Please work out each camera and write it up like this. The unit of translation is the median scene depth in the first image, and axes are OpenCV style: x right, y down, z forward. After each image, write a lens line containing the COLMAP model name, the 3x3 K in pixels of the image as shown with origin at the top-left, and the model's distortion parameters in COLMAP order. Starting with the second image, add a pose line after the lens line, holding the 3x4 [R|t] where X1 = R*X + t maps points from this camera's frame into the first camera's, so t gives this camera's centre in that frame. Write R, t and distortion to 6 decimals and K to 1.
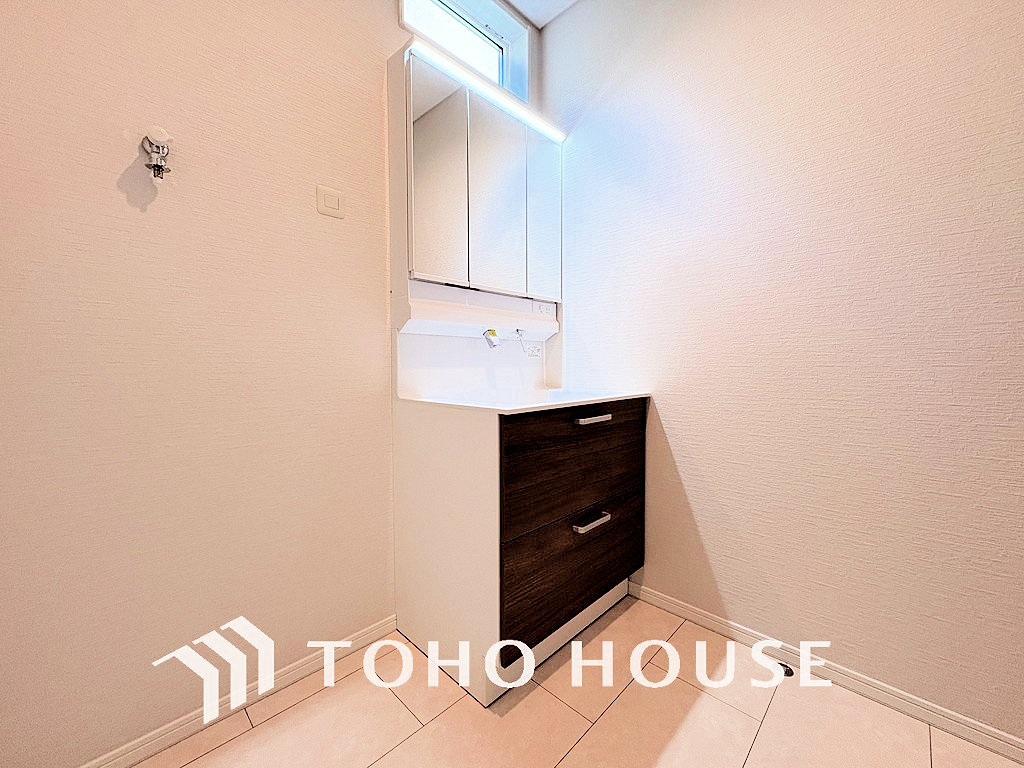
lens RADIAL K [[409.3, 0, 513.3], [0, 409.3, 384.0], [0, 0, 1]] dist [0.001097, 0.000396]
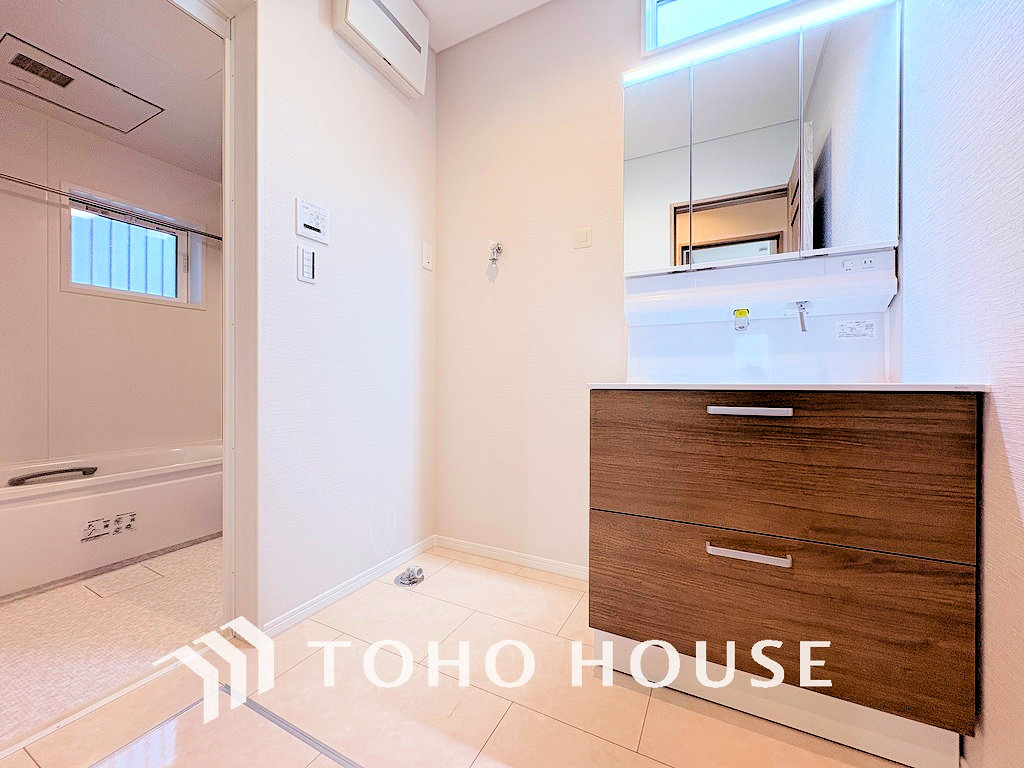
lens RADIAL K [[409.3, 0, 511.6], [0, 409.3, 382.3], [0, 0, 1]] dist [0.001097, 0.000396]
pose [[0.290820, 0.006157, -0.956758, 0.856591], [-0.048744, 0.998776, -0.008389, 0.067464], [0.955535, 0.049076, 0.290765, 0.420949]]
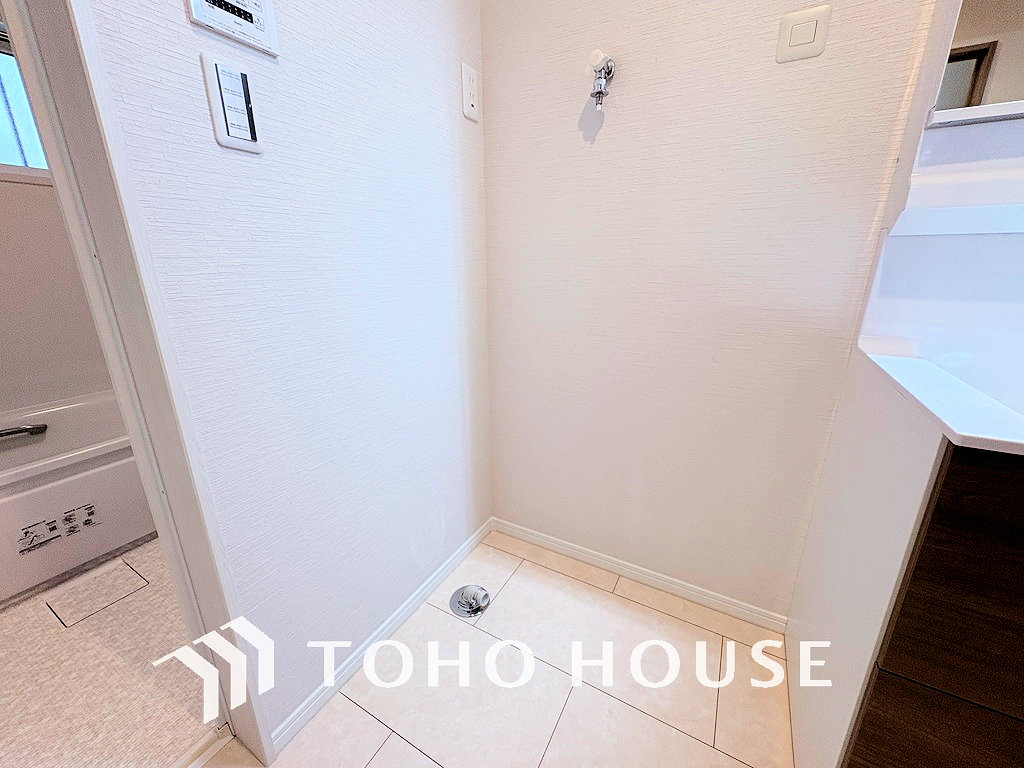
lens RADIAL K [[409.3, 0, 510.1], [0, 409.3, 381.0], [0, 0, 1]] dist [0.001097, 0.000396]
pose [[0.253848, 0.279597, -0.925952, 0.214844], [-0.040327, 0.959536, 0.278682, -0.078131], [0.966403, -0.033402, 0.254851, 0.379929]]
